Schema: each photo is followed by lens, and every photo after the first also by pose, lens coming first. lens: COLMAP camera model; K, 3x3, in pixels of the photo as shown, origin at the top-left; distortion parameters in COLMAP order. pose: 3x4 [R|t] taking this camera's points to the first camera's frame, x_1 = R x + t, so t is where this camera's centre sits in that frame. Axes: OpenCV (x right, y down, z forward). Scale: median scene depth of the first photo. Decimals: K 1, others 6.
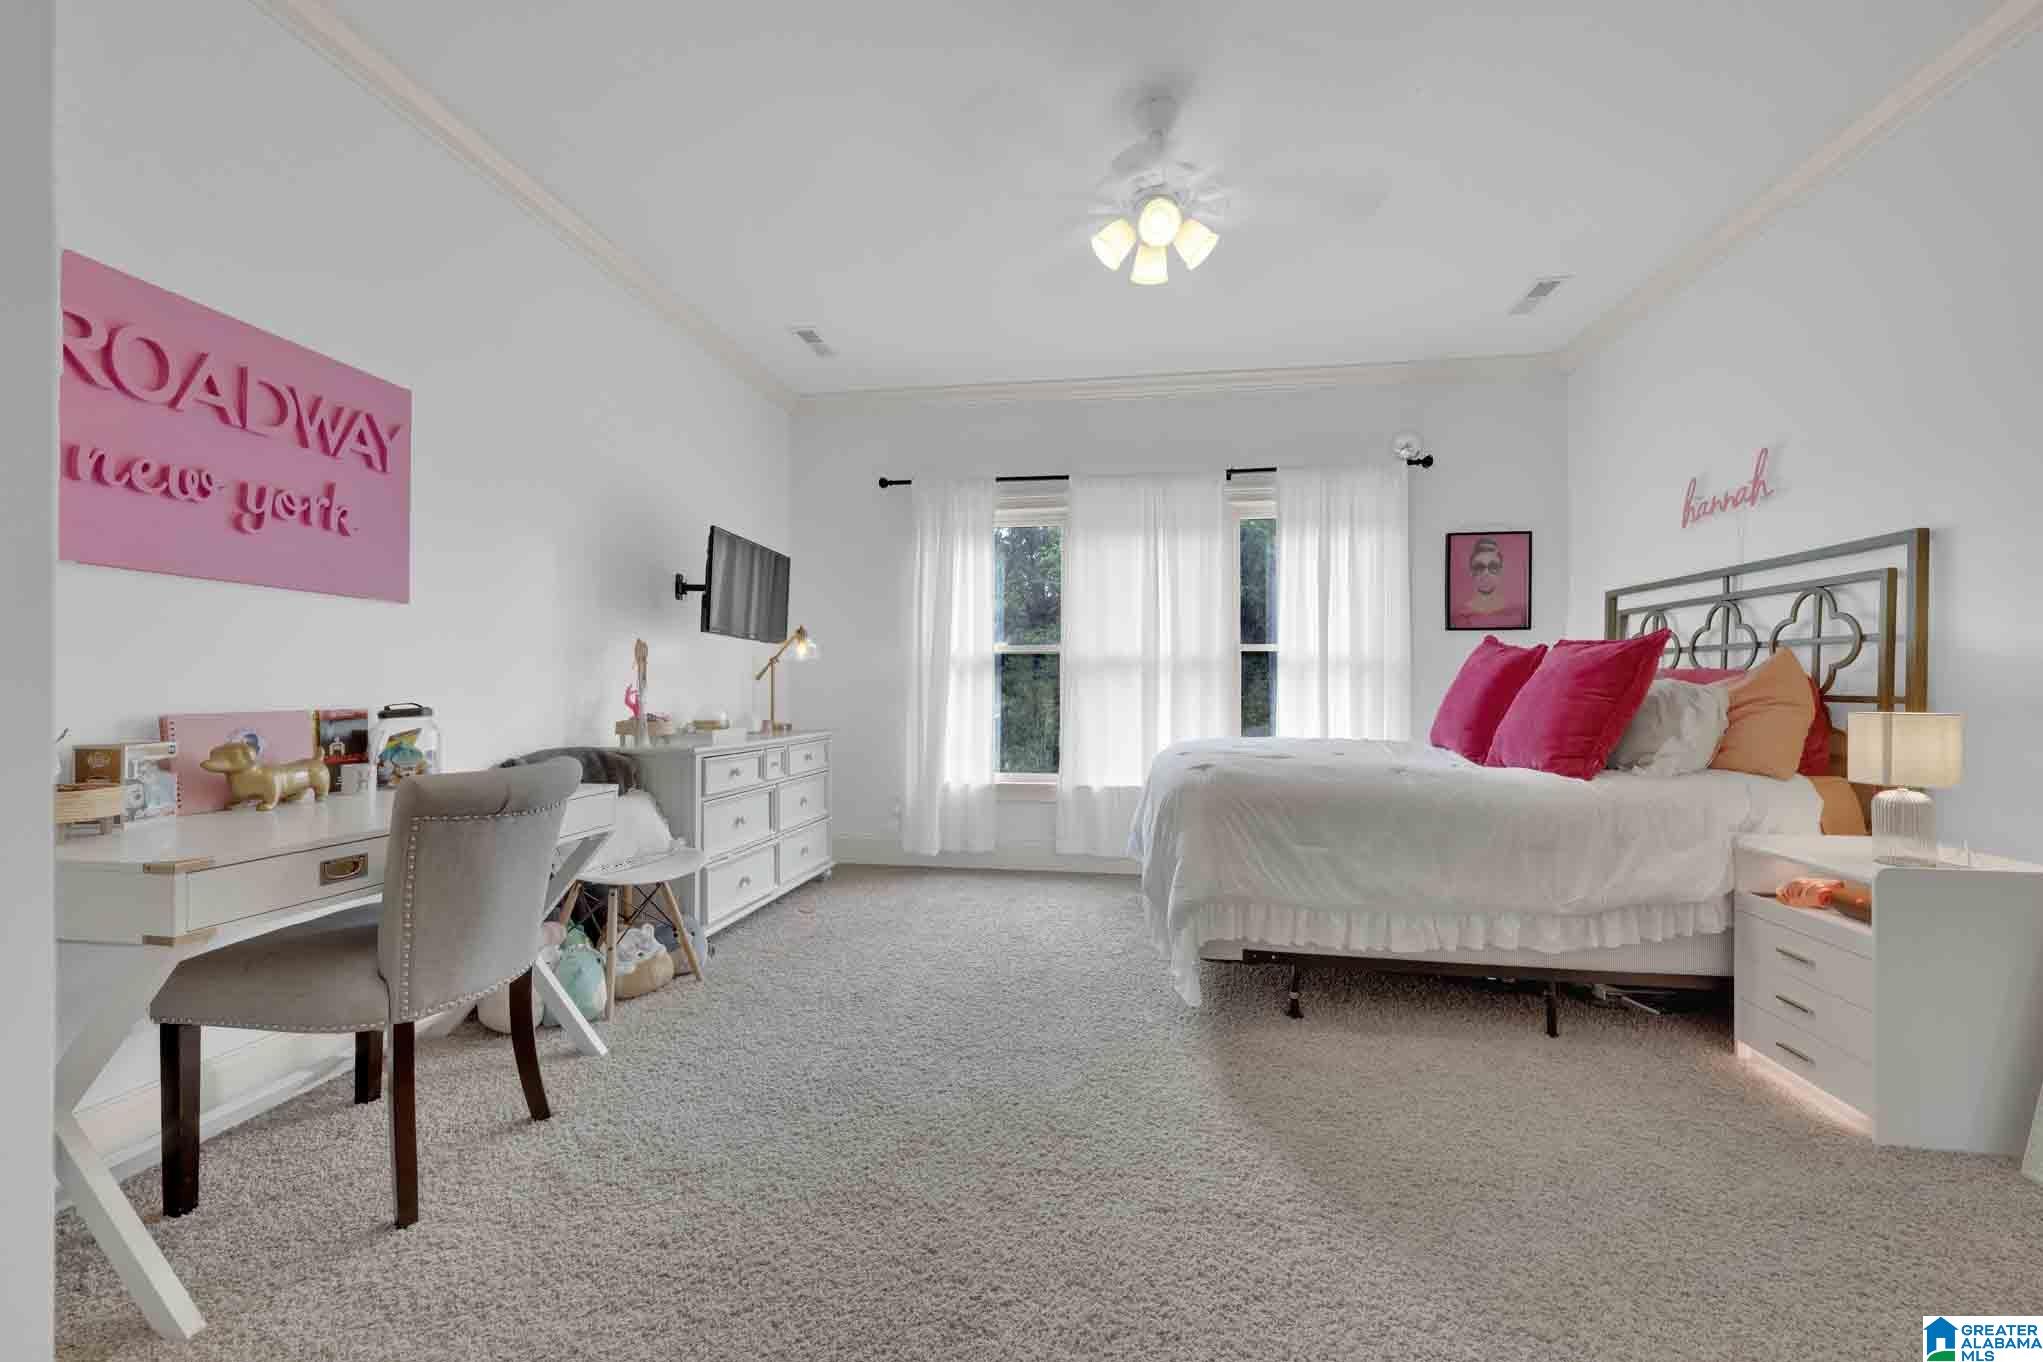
lens RADIAL K [[829.3, 0, 1021.4], [0, 829.3, 692.0], [0, 0, 1]] dist [0.000672, 0.000031]
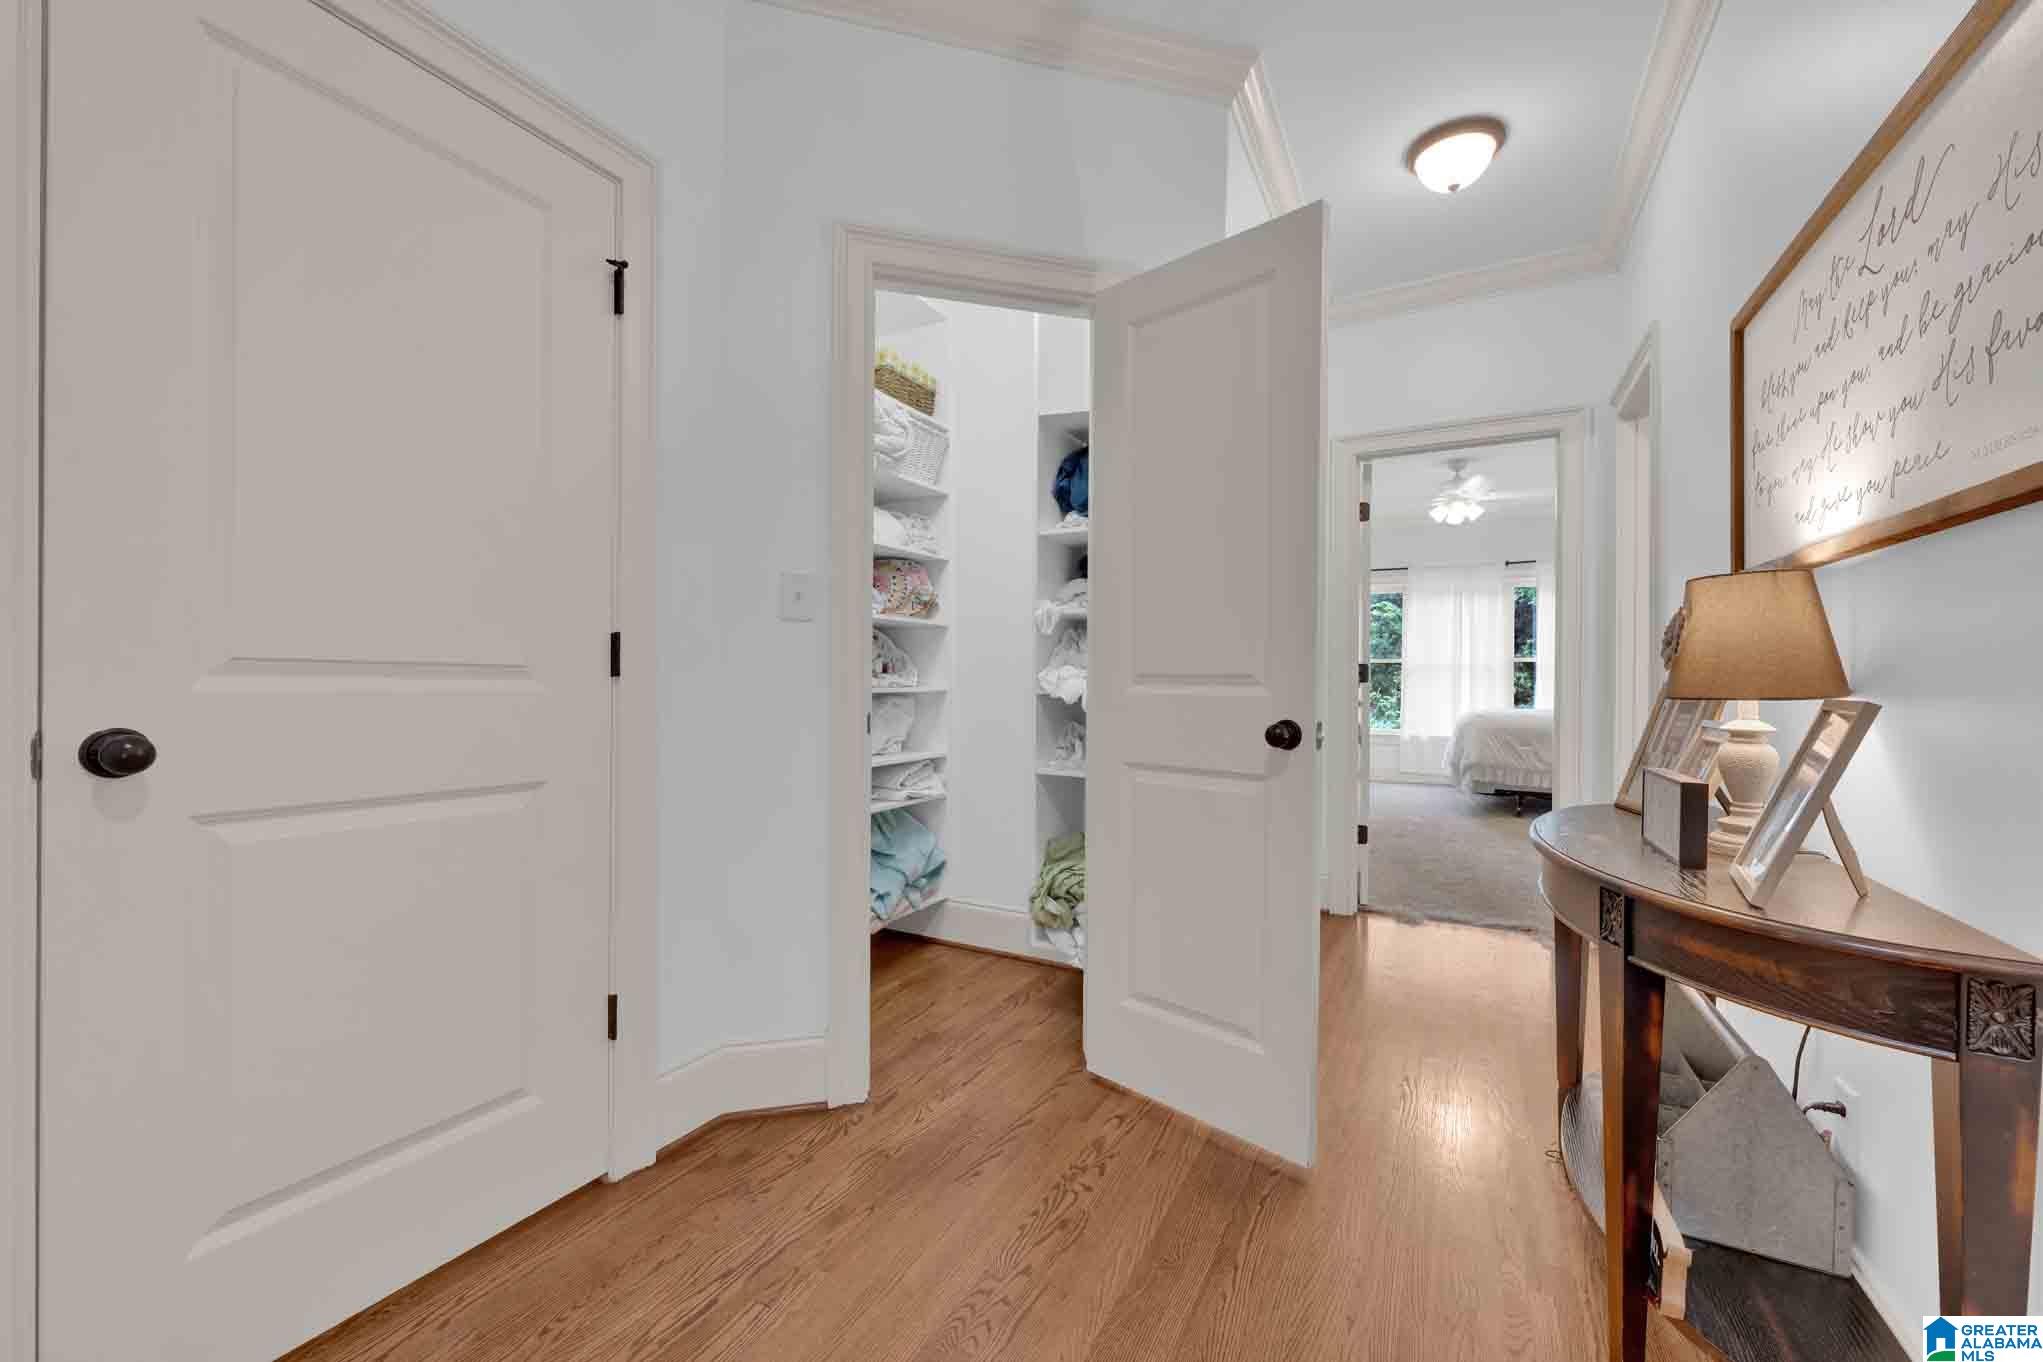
lens RADIAL K [[829.3, 0, 1016.8], [0, 829.3, 682.3], [0, 0, 1]] dist [0.000672, 0.000031]
pose [[0.943206, 0.006864, -0.332139, -0.163255], [-0.006036, 0.999976, 0.003525, -0.006279], [0.332155, -0.001320, 0.943224, -1.128120]]
